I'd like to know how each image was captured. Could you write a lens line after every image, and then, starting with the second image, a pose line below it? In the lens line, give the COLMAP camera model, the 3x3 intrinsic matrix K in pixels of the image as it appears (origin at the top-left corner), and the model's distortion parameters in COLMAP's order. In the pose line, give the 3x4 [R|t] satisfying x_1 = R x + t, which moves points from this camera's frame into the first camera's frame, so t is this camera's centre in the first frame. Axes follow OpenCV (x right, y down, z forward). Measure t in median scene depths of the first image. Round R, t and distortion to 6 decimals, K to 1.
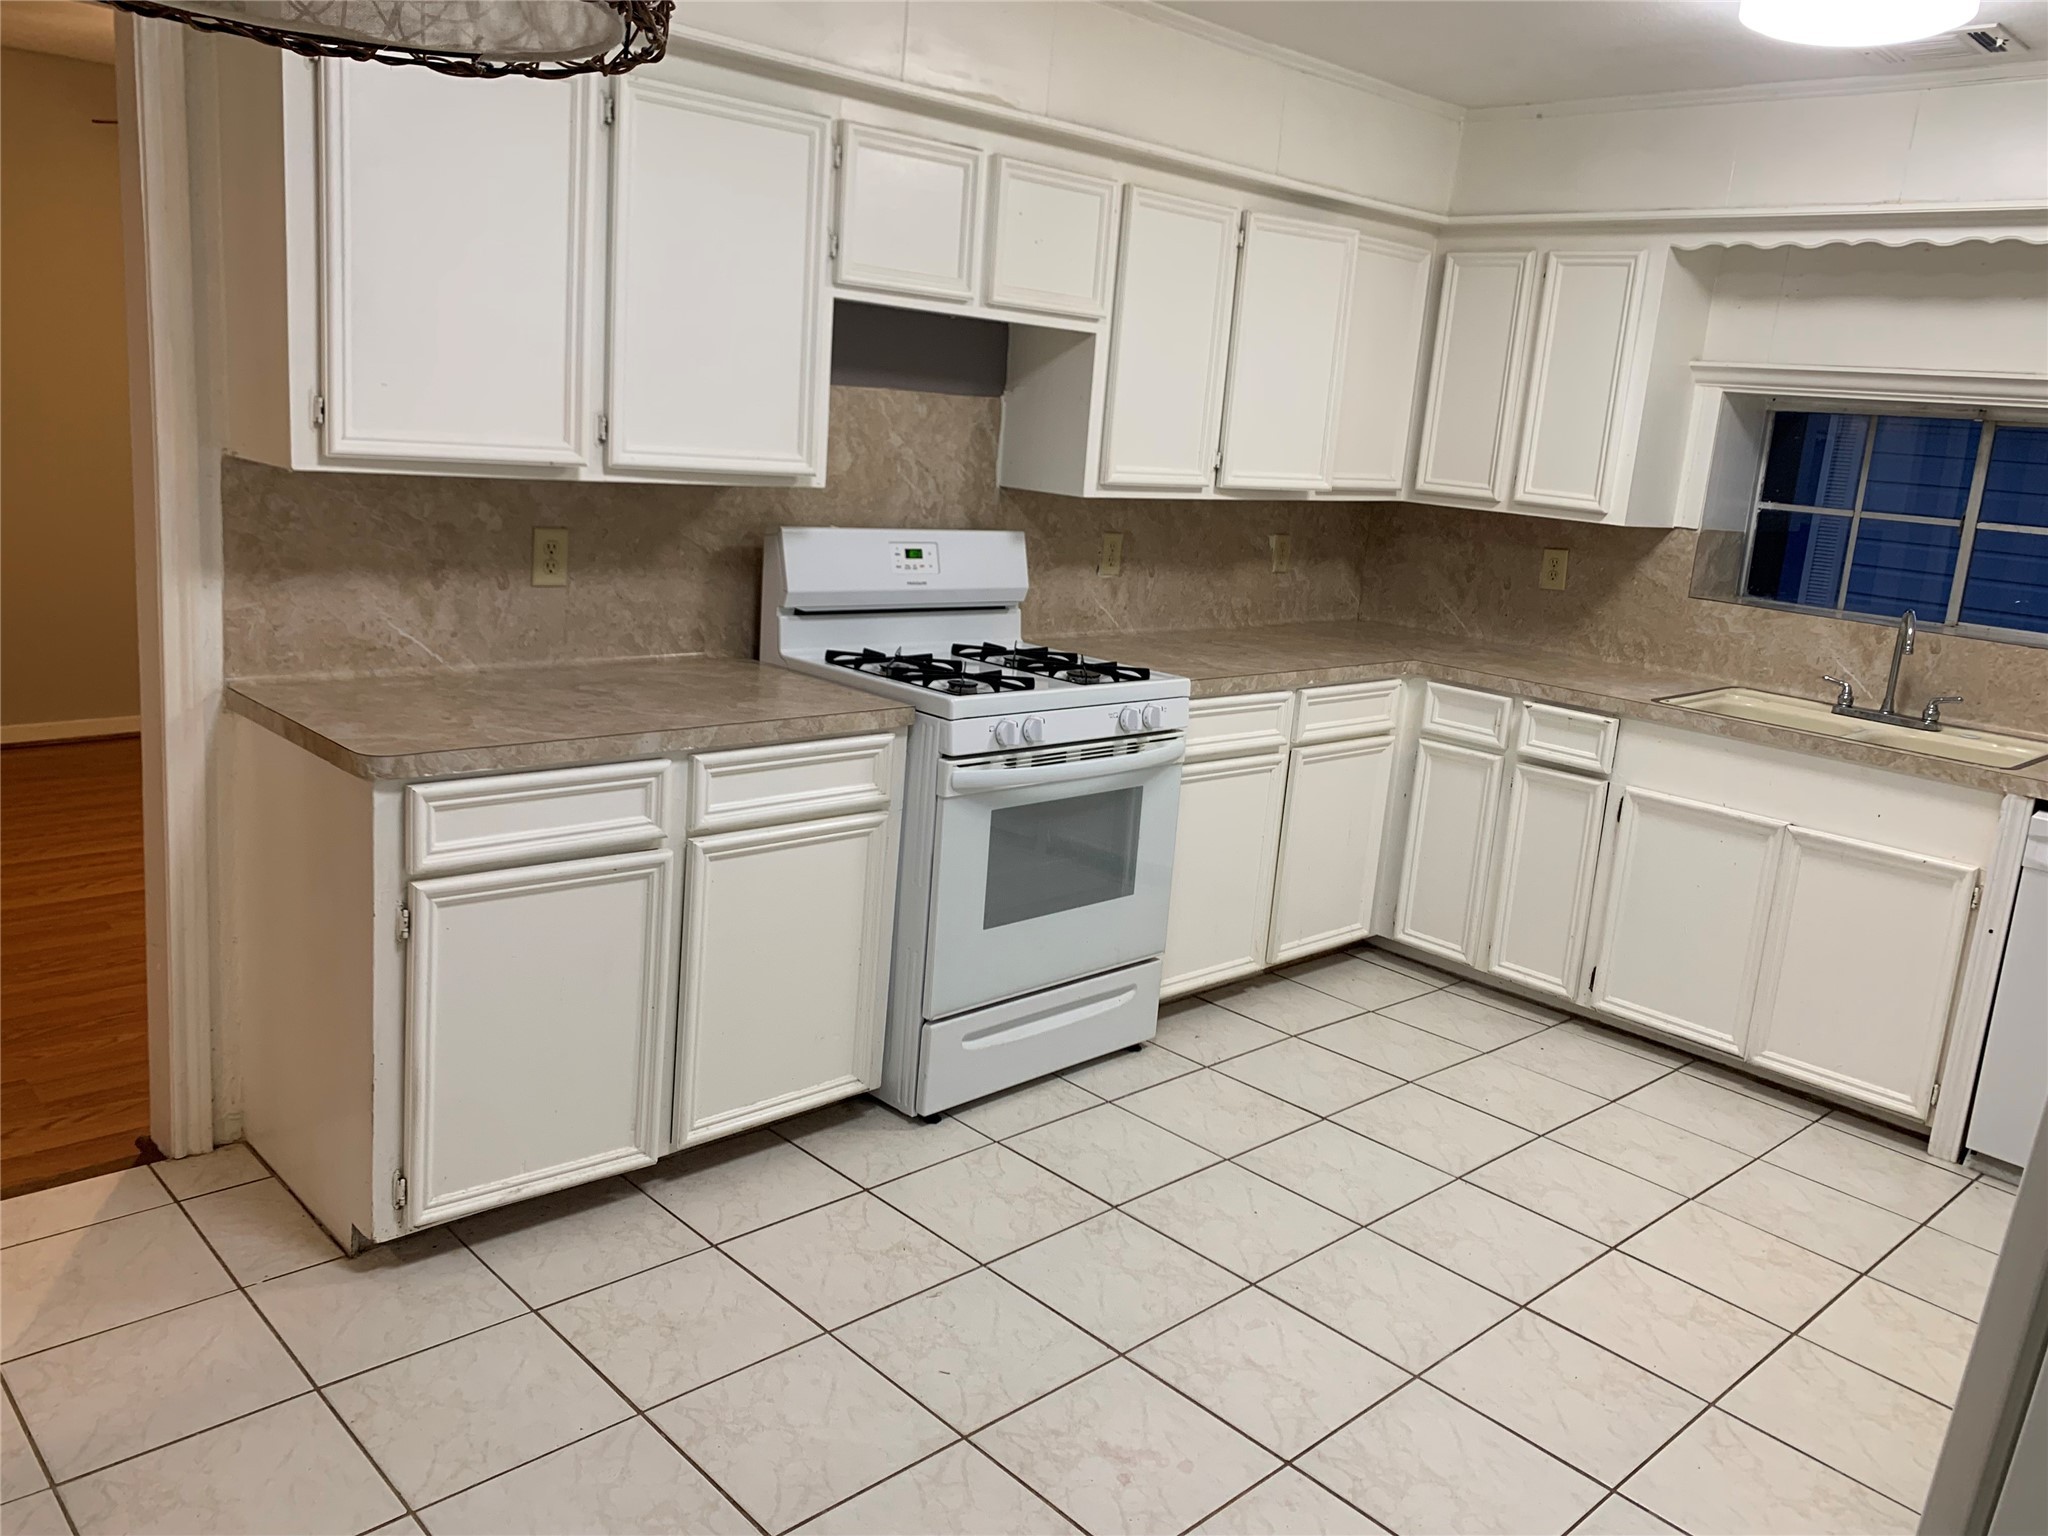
lens RADIAL K [[1584.9, 0, 1023.3], [0, 1584.9, 752.0], [0, 0, 1]] dist [0.048919, -0.047911]
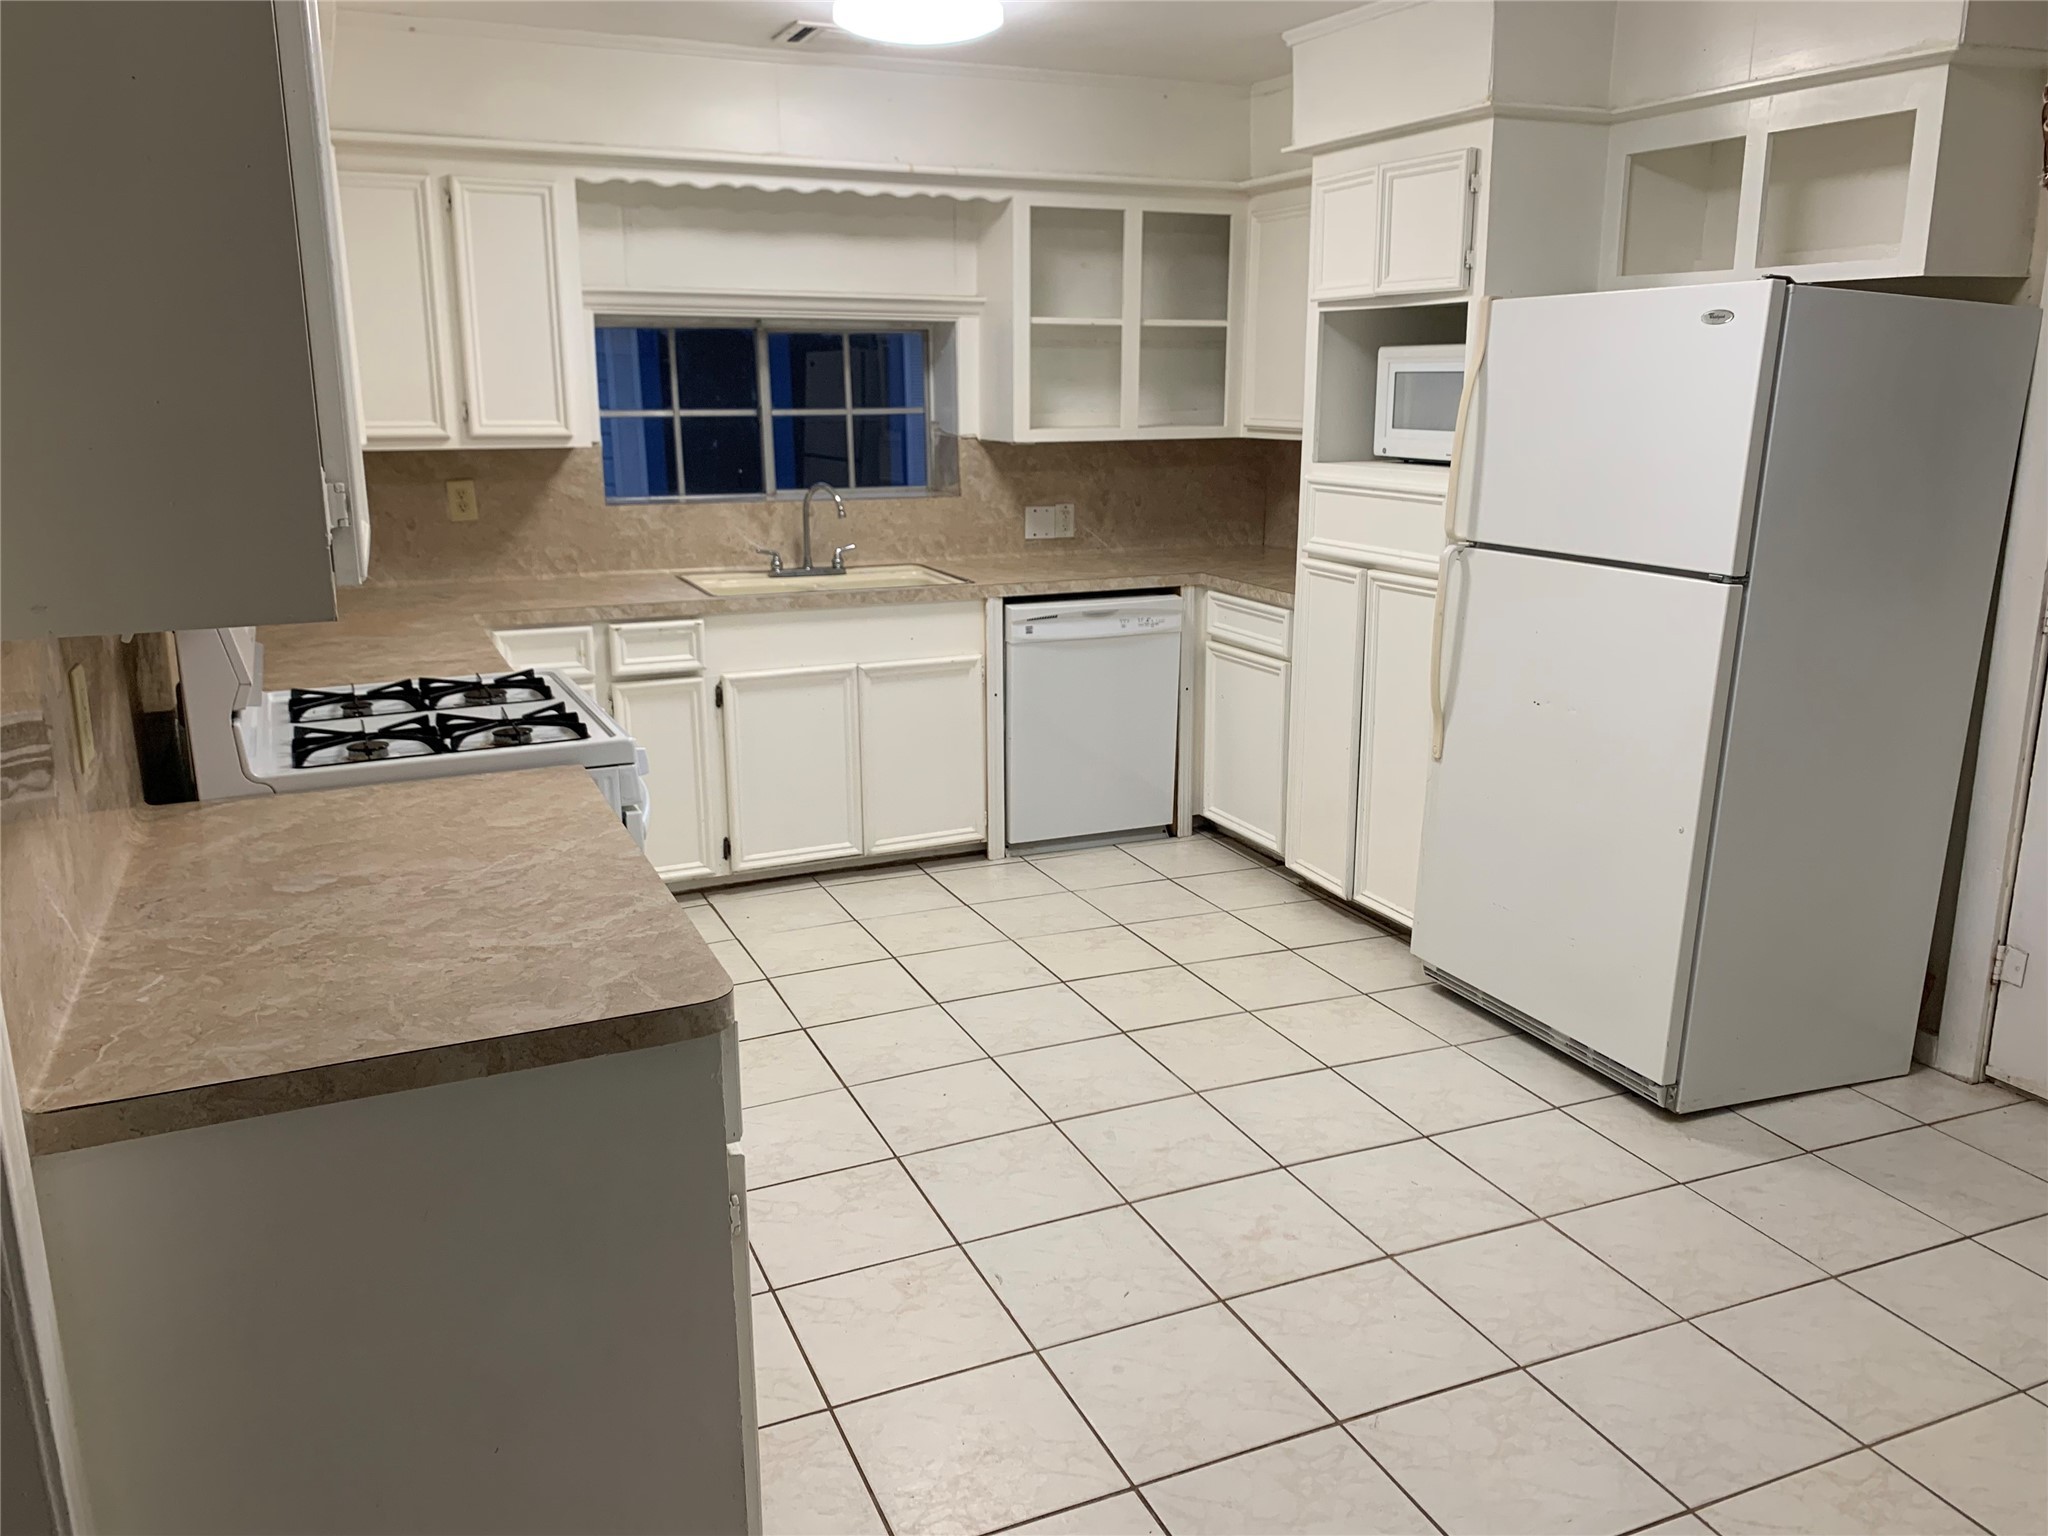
lens RADIAL K [[1584.9, 0, 1026.2], [0, 1584.9, 774.1], [0, 0, 1]] dist [0.048919, -0.047911]
pose [[0.334847, -0.311305, 0.889363, -0.558037], [0.225796, 0.942859, 0.245018, -0.135636], [-0.914819, 0.118771, 0.386005, 0.363487]]
